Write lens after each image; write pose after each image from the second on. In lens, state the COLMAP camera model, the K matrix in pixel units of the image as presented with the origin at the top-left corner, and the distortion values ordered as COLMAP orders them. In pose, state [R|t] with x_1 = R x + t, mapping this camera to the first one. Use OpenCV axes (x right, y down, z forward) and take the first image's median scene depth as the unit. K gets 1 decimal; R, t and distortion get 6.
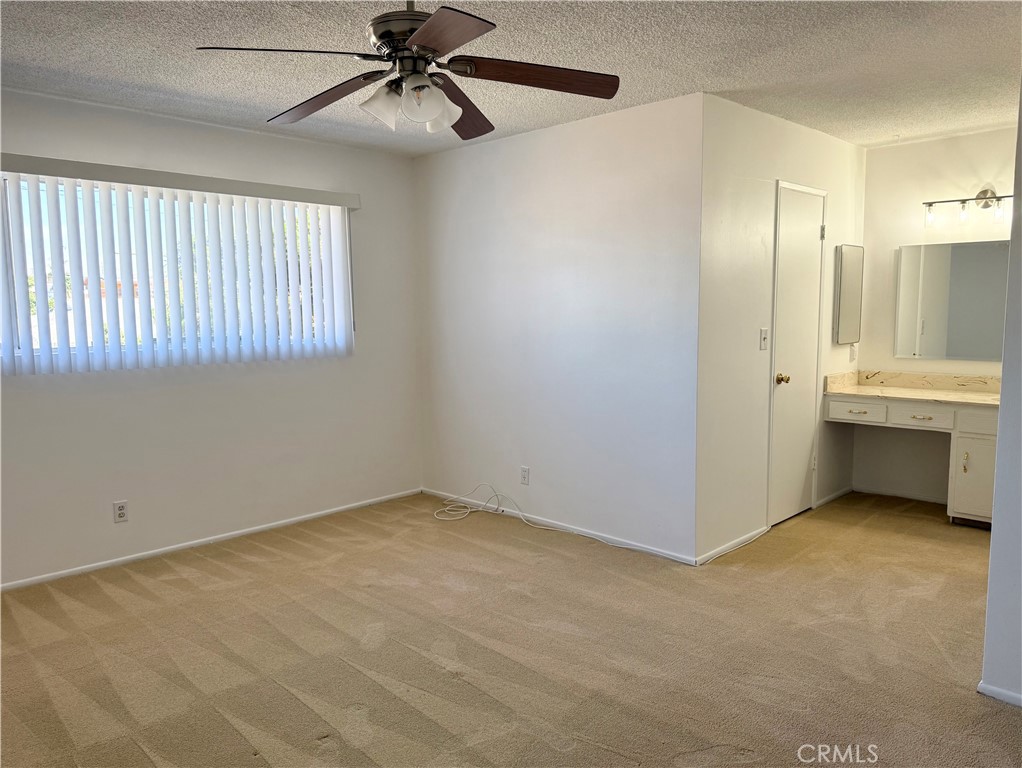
lens RADIAL K [[734.3, 0, 511.0], [0, 734.3, 384.0], [0, 0, 1]] dist [-0.005246, -0.002310]
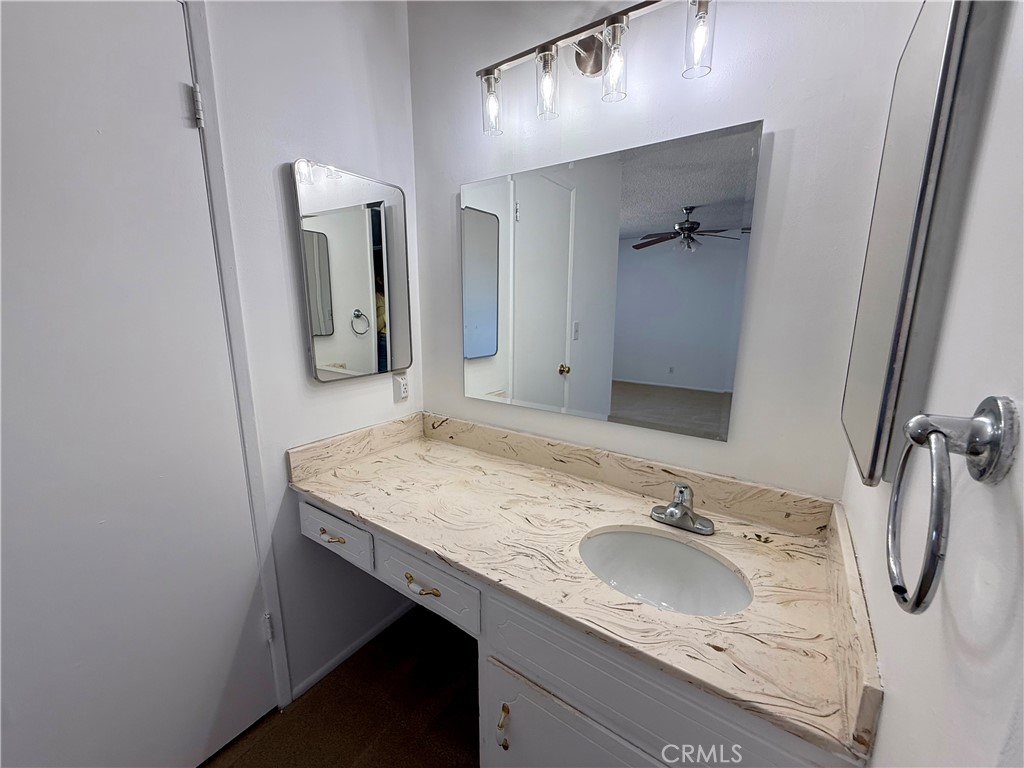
lens RADIAL K [[404.2, 0, 512.0], [0, 404.2, 384.0], [0, 0, 1]] dist [-0.000069, -0.000039]
pose [[0.984214, -0.022764, 0.175510, 0.523386], [0.006587, 0.995718, 0.092209, -0.076906], [-0.176858, -0.089597, 0.980150, 0.718403]]
